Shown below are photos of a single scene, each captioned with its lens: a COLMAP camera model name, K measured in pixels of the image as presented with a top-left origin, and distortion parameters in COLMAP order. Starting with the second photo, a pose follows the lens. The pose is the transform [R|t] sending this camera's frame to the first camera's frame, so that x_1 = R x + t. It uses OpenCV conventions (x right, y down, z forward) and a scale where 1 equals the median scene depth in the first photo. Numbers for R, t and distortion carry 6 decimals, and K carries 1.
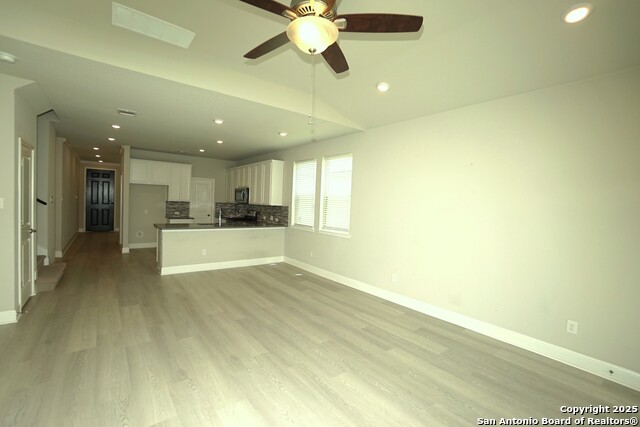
lens RADIAL K [[290.5, 0, 317.5], [0, 290.5, 209.9], [0, 0, 1]] dist [0.003795, 0.001755]
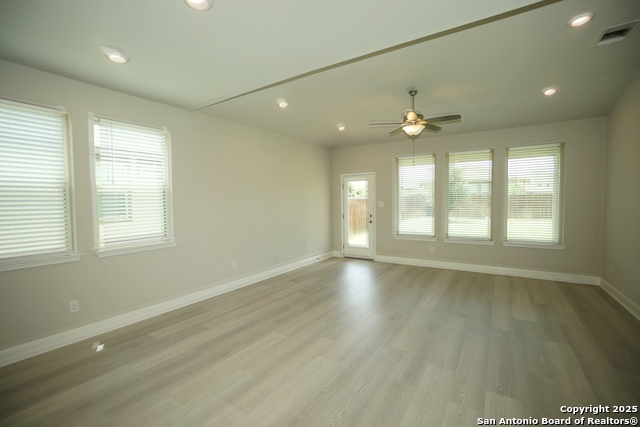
lens RADIAL K [[290.5, 0, 320.5], [0, 290.5, 213.8], [0, 0, 1]] dist [0.003795, 0.001755]
pose [[-0.352916, -0.072938, 0.932808, -0.905896], [0.015072, 0.996384, 0.083611, -0.050433], [-0.935533, 0.043567, -0.350541, 1.163861]]
